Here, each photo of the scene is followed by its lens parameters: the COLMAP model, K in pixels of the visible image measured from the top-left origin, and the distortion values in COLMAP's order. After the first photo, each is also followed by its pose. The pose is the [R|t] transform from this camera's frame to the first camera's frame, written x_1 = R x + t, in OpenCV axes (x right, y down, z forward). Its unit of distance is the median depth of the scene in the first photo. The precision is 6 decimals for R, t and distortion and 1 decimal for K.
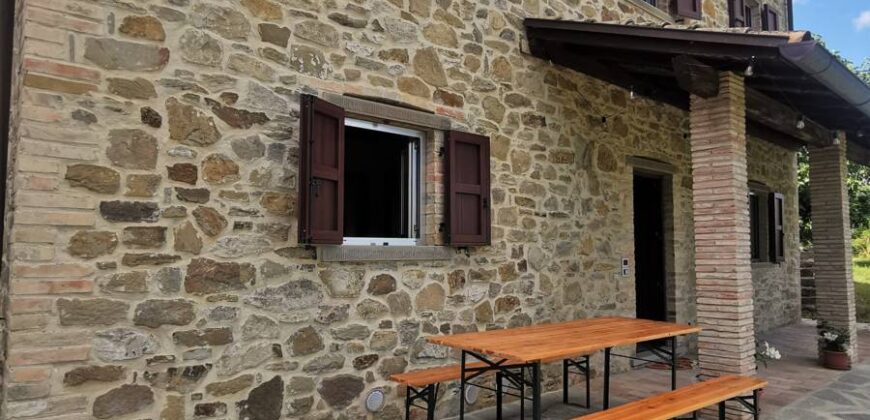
lens RADIAL K [[560.8, 0, 439.2], [0, 560.8, 206.1], [0, 0, 1]] dist [-0.058063, 0.055006]
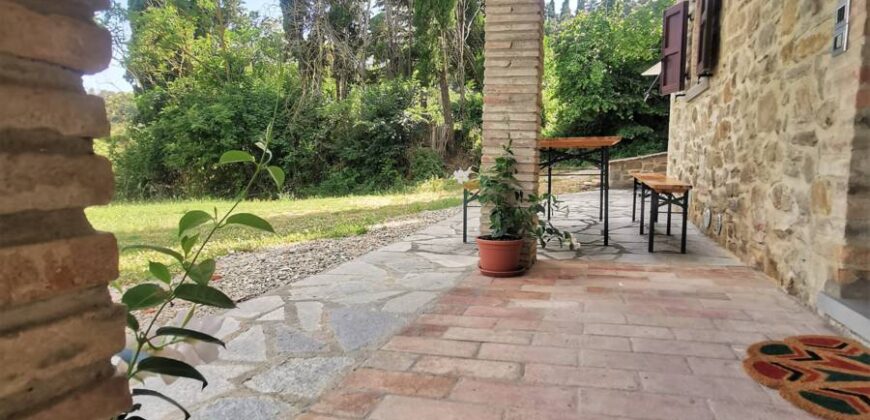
lens RADIAL K [[560.8, 0, 440.7], [0, 560.8, 212.6], [0, 0, 1]] dist [-0.058063, 0.055006]
pose [[-0.837759, 0.028857, -0.545277, 1.133409], [0.018236, 0.999524, 0.024879, 0.327653], [0.545736, 0.010899, -0.837886, 1.767408]]
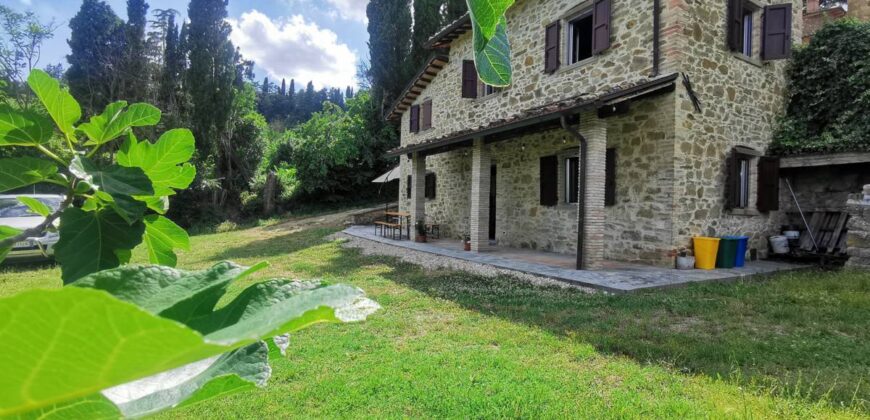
lens RADIAL K [[420.7, 0, 442.0], [0, 420.7, 203.6], [0, 0, 1]] dist [-0.019676, 0.020878]
pose [[-0.187513, -0.023765, -0.981975, 3.719627], [0.050460, 0.998154, -0.033793, 0.258520], [0.980965, -0.055887, -0.185967, 1.901493]]
